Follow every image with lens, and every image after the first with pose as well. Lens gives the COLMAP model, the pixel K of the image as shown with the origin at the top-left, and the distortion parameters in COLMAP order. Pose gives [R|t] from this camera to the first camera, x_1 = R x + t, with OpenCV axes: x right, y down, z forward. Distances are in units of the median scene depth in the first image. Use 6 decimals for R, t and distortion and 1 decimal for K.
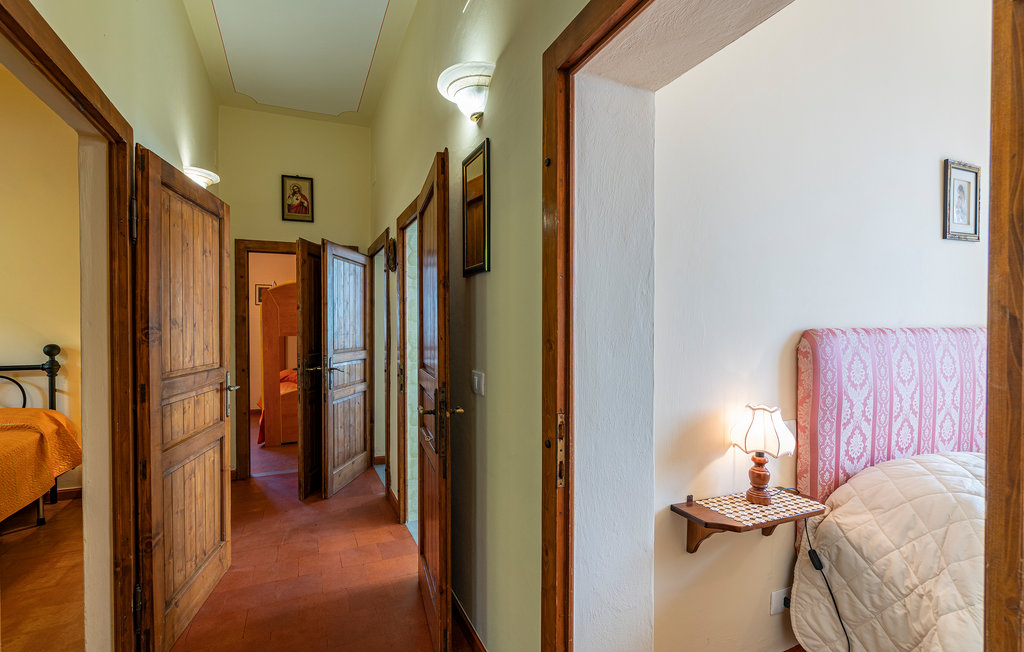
lens RADIAL K [[475.0, 0, 509.3], [0, 475.0, 332.7], [0, 0, 1]] dist [-0.002073, -0.000443]
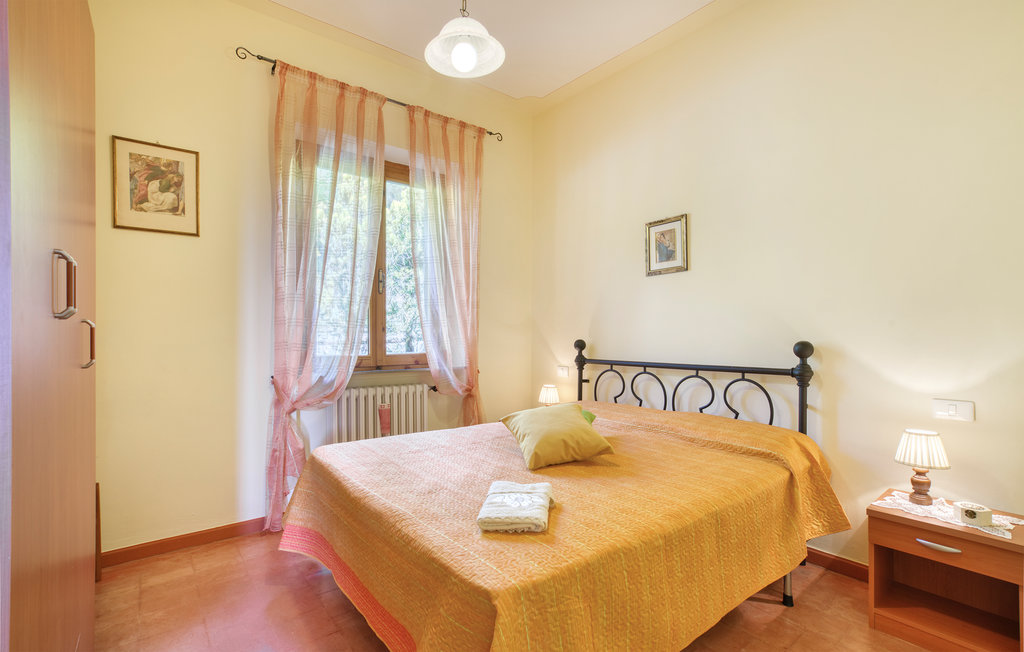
lens RADIAL K [[475.0, 0, 509.3], [0, 475.0, 332.7], [0, 0, 1]] dist [-0.002073, -0.000443]
pose [[0.268340, 0.008592, -0.963286, -0.405797], [-0.014664, 0.999881, 0.004834, 0.014937], [0.963213, 0.012829, 0.268434, 0.390877]]
